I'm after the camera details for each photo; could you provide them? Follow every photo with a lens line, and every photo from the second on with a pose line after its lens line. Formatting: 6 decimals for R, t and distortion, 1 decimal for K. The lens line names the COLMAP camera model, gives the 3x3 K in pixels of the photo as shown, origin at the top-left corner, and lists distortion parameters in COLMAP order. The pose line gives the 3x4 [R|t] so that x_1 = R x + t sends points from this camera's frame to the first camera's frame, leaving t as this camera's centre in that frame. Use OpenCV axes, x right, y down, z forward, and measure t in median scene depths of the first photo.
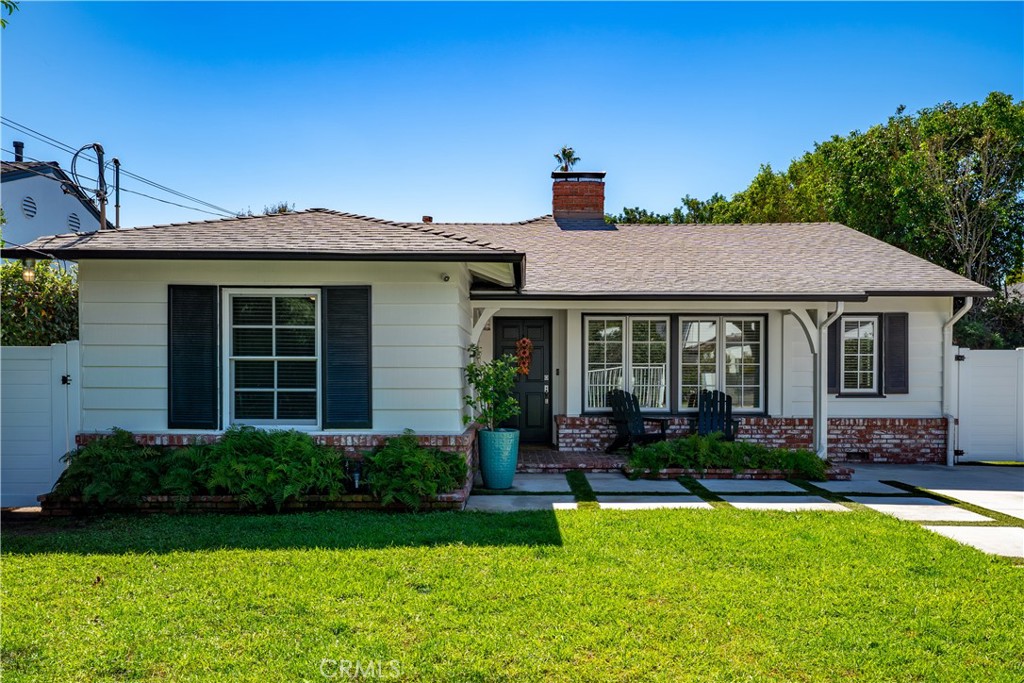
lens RADIAL K [[744.5, 0, 511.9], [0, 744.5, 381.1], [0, 0, 1]] dist [0.009537, 0.001883]
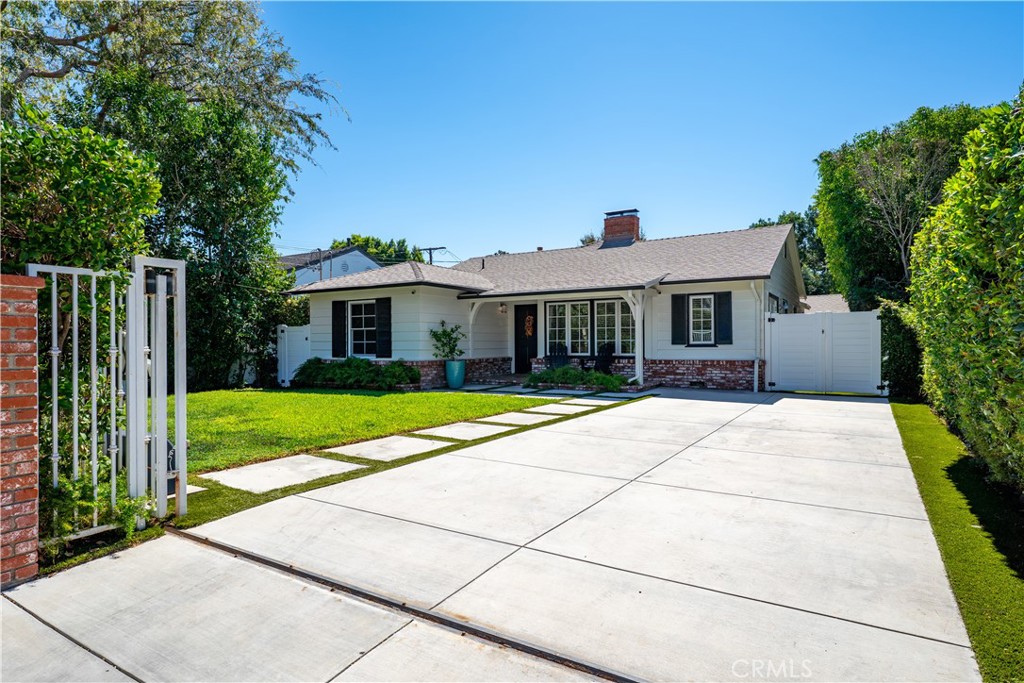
lens RADIAL K [[557.8, 0, 512.0], [0, 557.8, 341.5], [0, 0, 1]] dist [0.000271, 0.000041]
pose [[0.850711, -0.008460, -0.525566, 0.754525], [0.002376, 0.999922, -0.012250, 0.024105], [0.525629, 0.009172, 0.850665, -0.213174]]
